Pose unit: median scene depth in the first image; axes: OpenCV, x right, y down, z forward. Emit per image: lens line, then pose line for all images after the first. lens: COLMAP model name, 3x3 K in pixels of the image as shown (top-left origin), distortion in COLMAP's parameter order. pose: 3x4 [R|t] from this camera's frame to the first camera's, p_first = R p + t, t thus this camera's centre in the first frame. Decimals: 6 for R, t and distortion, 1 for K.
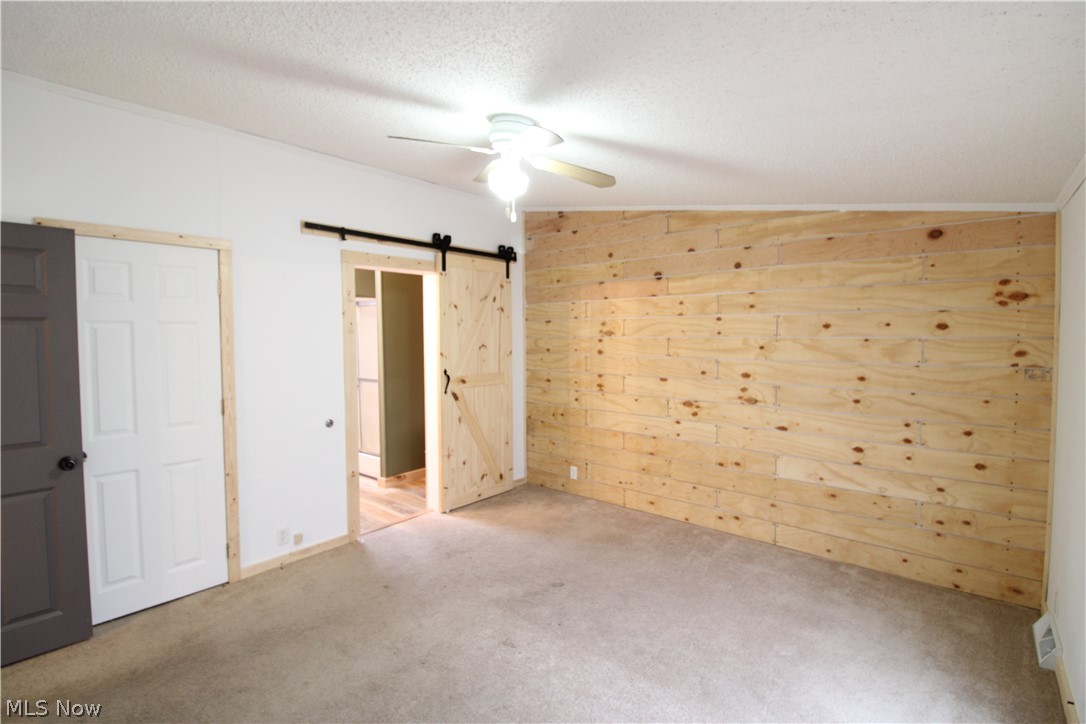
lens RADIAL K [[501.1, 0, 543.3], [0, 501.1, 352.5], [0, 0, 1]] dist [0.004095, -0.012988]
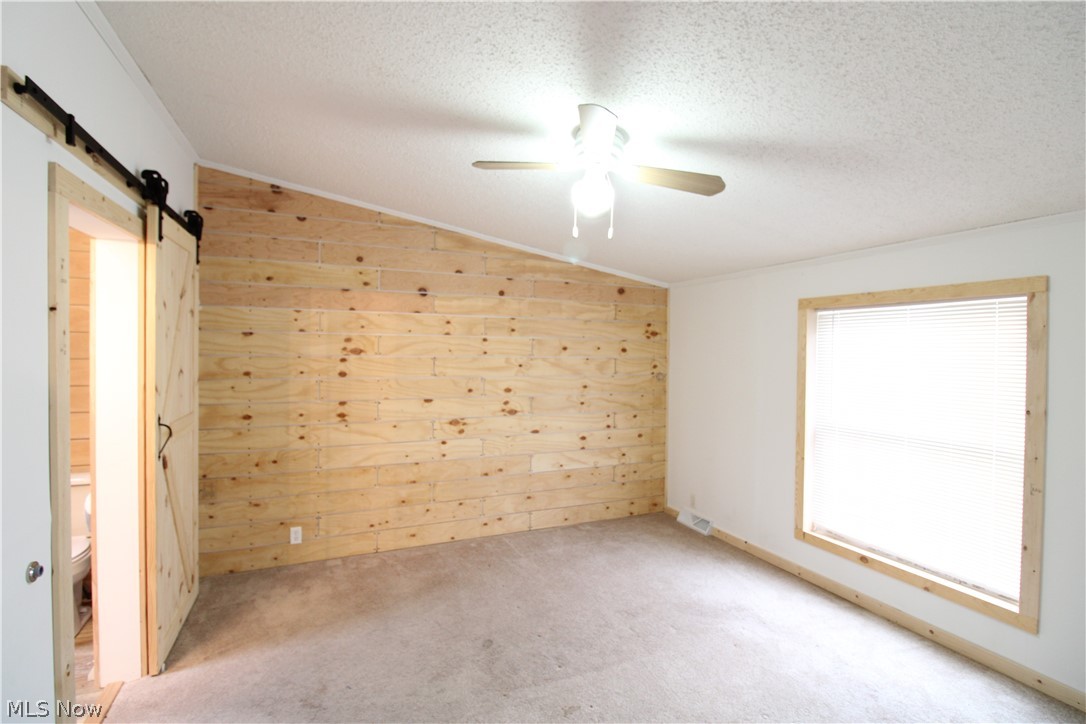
lens RADIAL K [[501.1, 0, 543.3], [0, 501.1, 352.5], [0, 0, 1]] dist [0.004095, -0.012988]
pose [[0.443474, 0.001145, 0.896287, -0.581752], [0.018610, 0.999772, -0.010486, -0.026581], [-0.896094, 0.021330, 0.443351, 0.421324]]
